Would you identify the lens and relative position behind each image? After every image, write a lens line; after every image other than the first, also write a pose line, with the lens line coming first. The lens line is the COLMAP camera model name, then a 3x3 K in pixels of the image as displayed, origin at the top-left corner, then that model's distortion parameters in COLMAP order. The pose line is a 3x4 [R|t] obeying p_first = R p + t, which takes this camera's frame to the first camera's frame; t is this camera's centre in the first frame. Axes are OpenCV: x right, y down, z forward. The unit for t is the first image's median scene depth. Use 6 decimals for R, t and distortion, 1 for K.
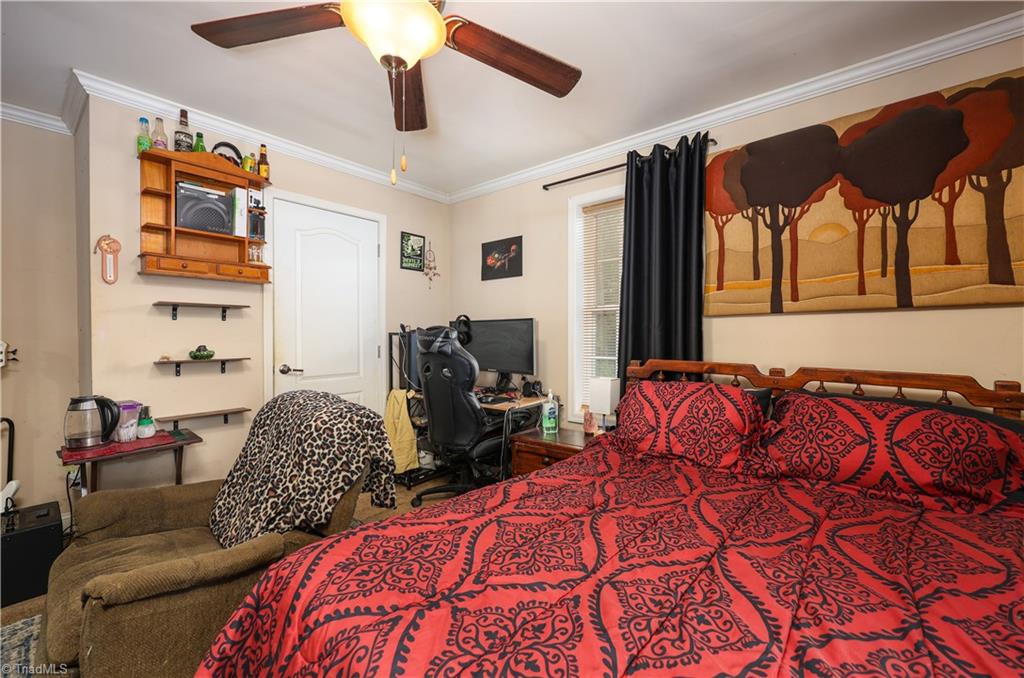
lens RADIAL K [[401.0, 0, 512.0], [0, 401.0, 339.0], [0, 0, 1]] dist [0.000080, 0.000075]
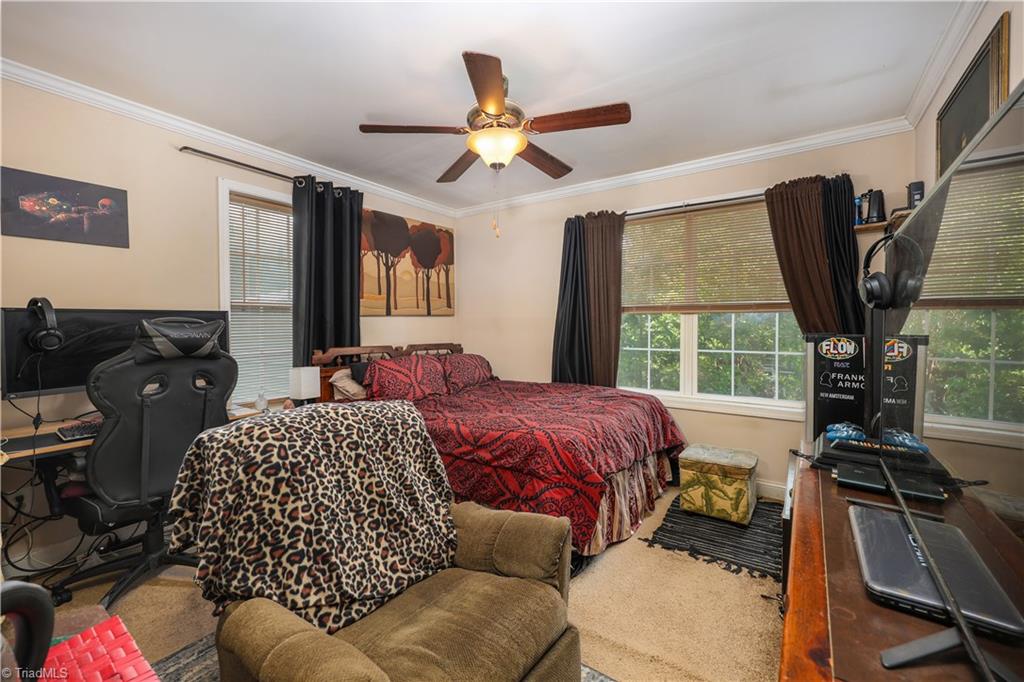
lens RADIAL K [[417.2, 0, 512.0], [0, 417.2, 341.0], [0, 0, 1]] dist [0.000642, 0.000204]
pose [[-0.060620, -0.035664, 0.997524, -1.178480], [0.019338, 0.999132, 0.036897, -0.011063], [-0.997974, 0.021527, -0.059878, 0.576013]]
